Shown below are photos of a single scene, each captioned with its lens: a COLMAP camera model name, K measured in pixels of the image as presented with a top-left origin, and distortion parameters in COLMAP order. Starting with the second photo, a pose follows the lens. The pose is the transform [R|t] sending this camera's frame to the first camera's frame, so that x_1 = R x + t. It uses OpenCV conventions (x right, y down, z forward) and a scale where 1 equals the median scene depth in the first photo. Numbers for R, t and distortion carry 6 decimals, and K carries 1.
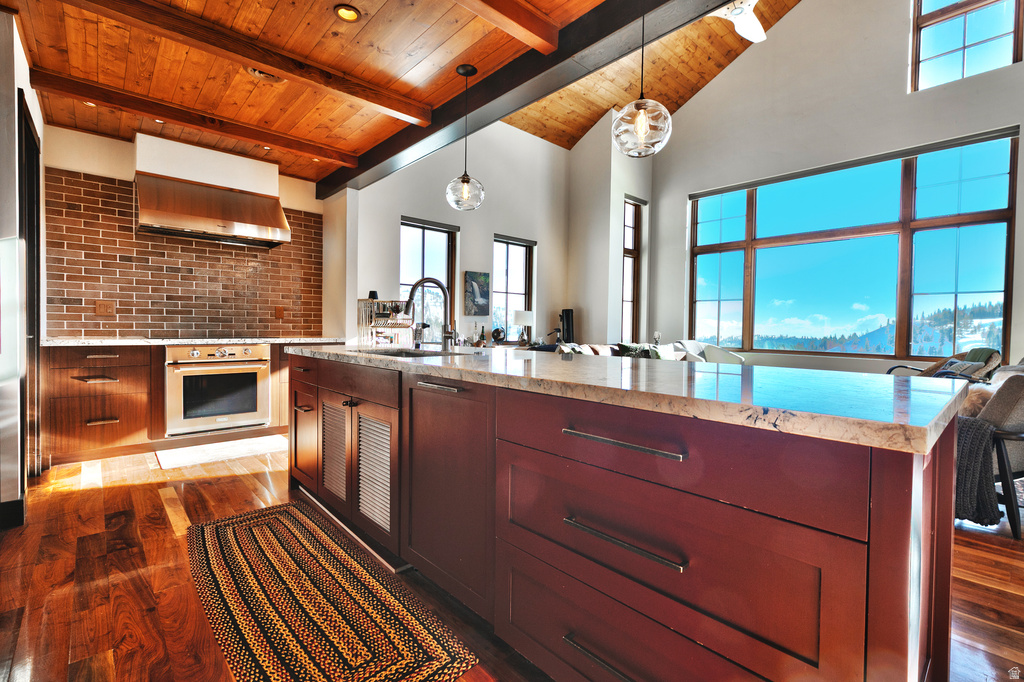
lens RADIAL K [[456.6, 0, 497.6], [0, 456.6, 339.8], [0, 0, 1]] dist [-0.016524, 0.000171]
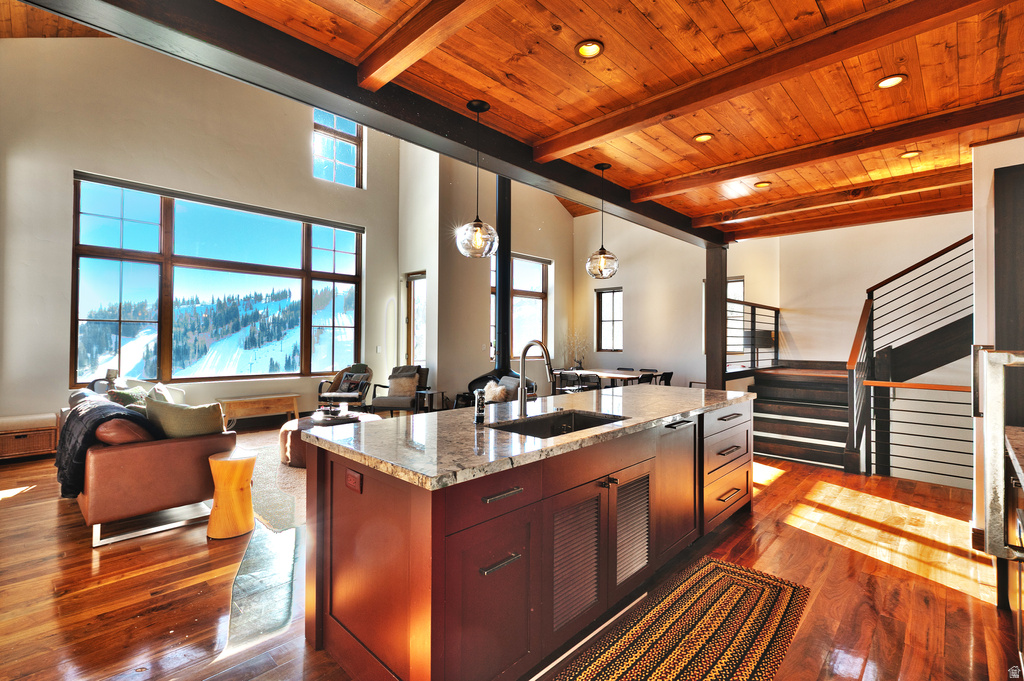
lens RADIAL K [[453.6, 0, 541.4], [0, 453.6, 328.8], [0, 0, 1]] dist [0.010931, -0.000210]
pose [[-0.112573, 0.012882, 0.993560, -0.537317], [0.018454, 0.999771, -0.010871, -0.075720], [-0.993472, 0.017112, -0.112785, 0.528638]]
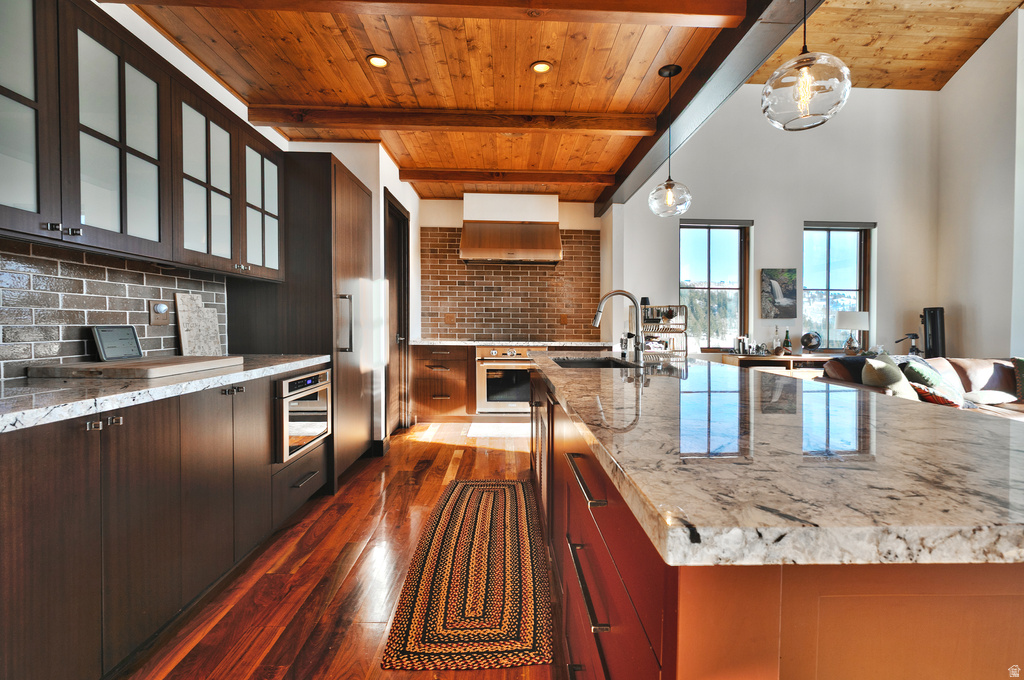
lens RADIAL K [[442.6, 0, 512.0], [0, 442.6, 340.0], [0, 0, 1]] dist [-0.019506, 0.000157]
pose [[0.757342, 0.020639, -0.652692, 0.148968], [-0.018192, 0.999779, 0.010506, -0.014900], [0.652765, 0.003917, 0.757550, 0.043116]]
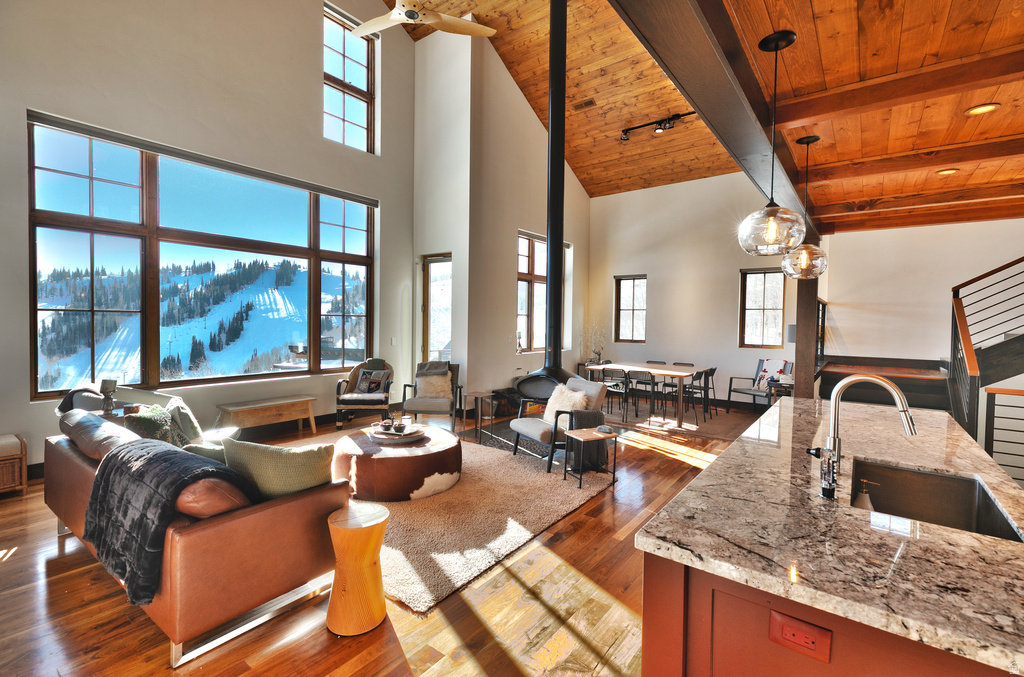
lens RADIAL K [[453.6, 0, 541.4], [0, 453.6, 326.8], [0, 0, 1]] dist [0.010931, -0.000210]
pose [[-0.226964, -0.028631, 0.973482, -0.348953], [0.007047, 0.999493, 0.031039, -0.117332], [-0.973878, 0.013905, -0.226647, 0.796181]]
